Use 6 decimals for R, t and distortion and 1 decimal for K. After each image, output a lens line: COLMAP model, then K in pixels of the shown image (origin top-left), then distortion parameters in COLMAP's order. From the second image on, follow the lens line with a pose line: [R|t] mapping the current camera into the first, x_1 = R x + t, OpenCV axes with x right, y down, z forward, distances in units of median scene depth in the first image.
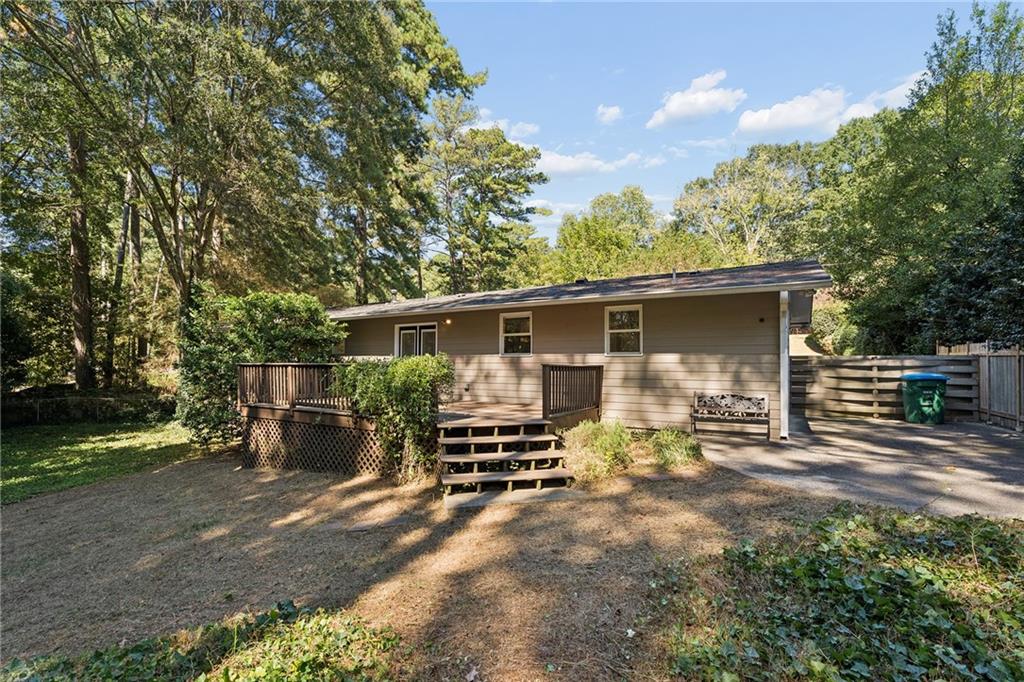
lens RADIAL K [[465.9, 0, 508.2], [0, 465.9, 351.6], [0, 0, 1]] dist [0.000038, 0.000027]
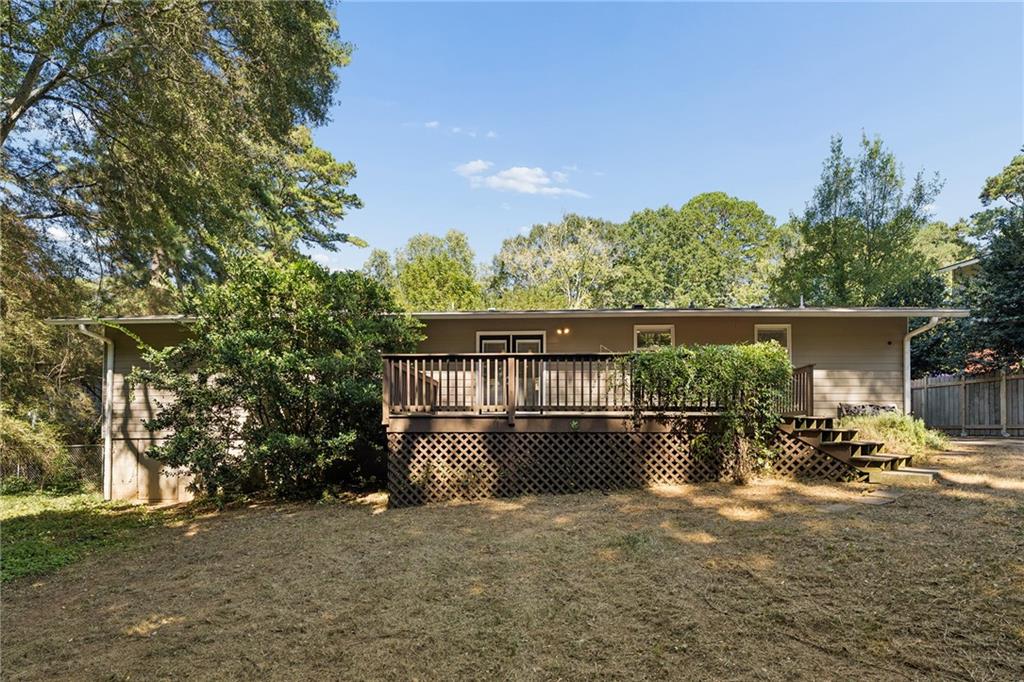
lens RADIAL K [[523.8, 0, 512.2], [0, 523.8, 424.1], [0, 0, 1]] dist [-0.003345, -0.000219]
pose [[0.869475, 0.008476, 0.493904, -0.628055], [-0.010689, 0.999941, 0.001657, 0.097116], [-0.493861, -0.006720, 0.869515, 0.191605]]
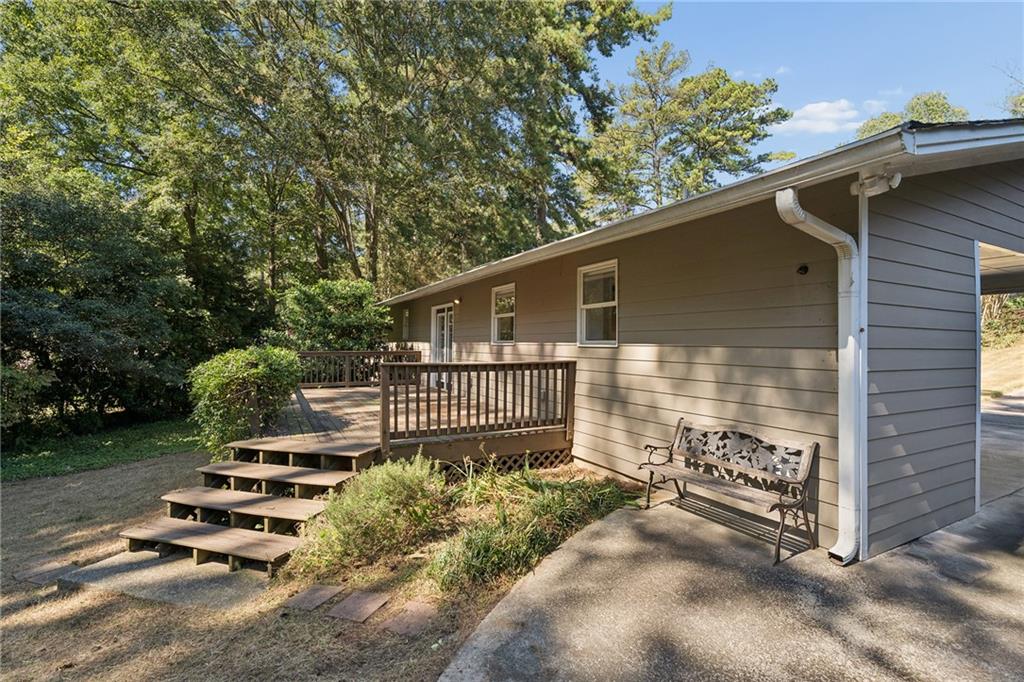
lens RADIAL K [[460.2, 0, 509.6], [0, 460.2, 337.4], [0, 0, 1]] dist [0.000735, 0.000121]
pose [[0.858611, -0.002968, -0.512619, 0.338166], [0.010197, 0.999884, 0.011291, -0.007929], [0.512526, -0.014921, 0.858542, 0.314925]]
